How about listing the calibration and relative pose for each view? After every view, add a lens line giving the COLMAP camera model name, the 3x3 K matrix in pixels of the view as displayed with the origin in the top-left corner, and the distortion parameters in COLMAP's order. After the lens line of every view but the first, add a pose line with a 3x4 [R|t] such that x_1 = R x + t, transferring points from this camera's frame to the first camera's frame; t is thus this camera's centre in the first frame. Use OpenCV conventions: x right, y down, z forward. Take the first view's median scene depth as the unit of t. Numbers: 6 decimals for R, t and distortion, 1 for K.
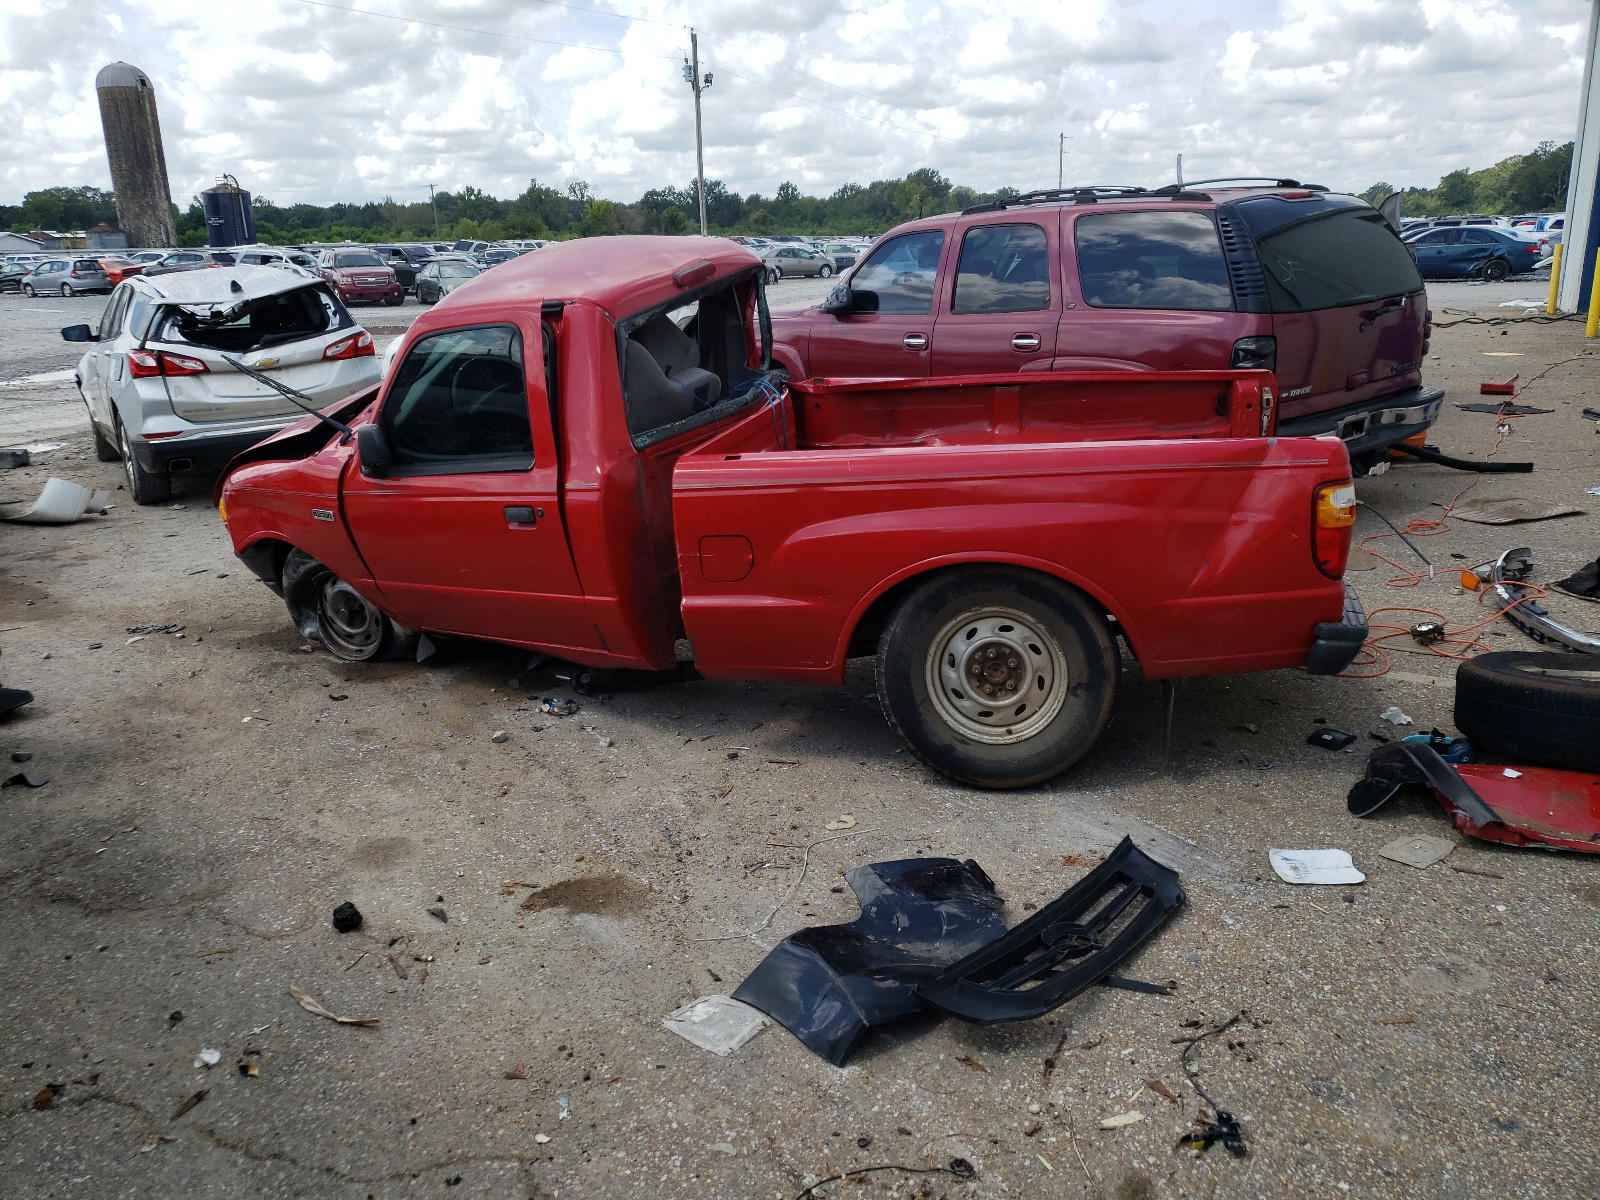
lens RADIAL K [[1216.2, 0, 802.5], [0, 1216.2, 608.3], [0, 0, 1]] dist [0.006628, 0.010906]
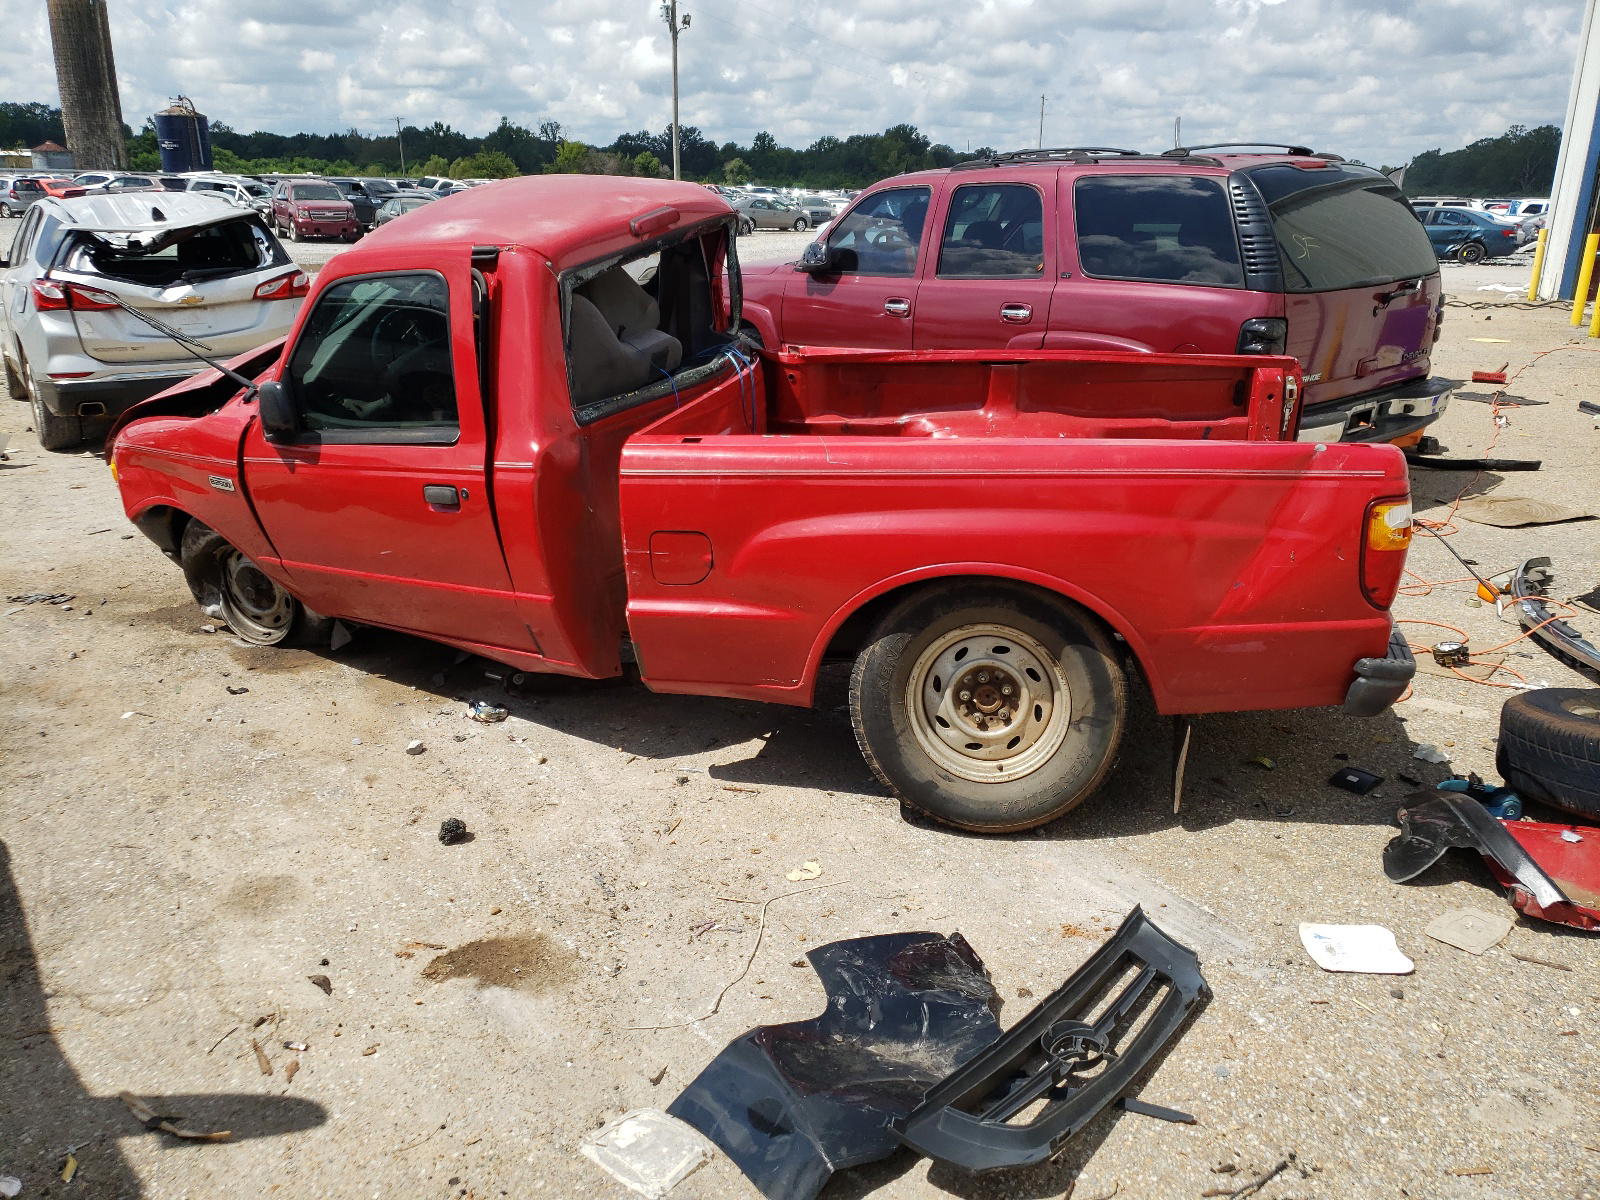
lens RADIAL K [[1216.2, 0, 802.5], [0, 1216.2, 608.3], [0, 0, 1]] dist [0.006628, 0.010906]
pose [[0.998975, 0.032464, 0.031537, -0.002484], [-0.033549, 0.998841, 0.034508, -0.035201], [-0.030380, -0.035531, 0.998907, 0.127120]]
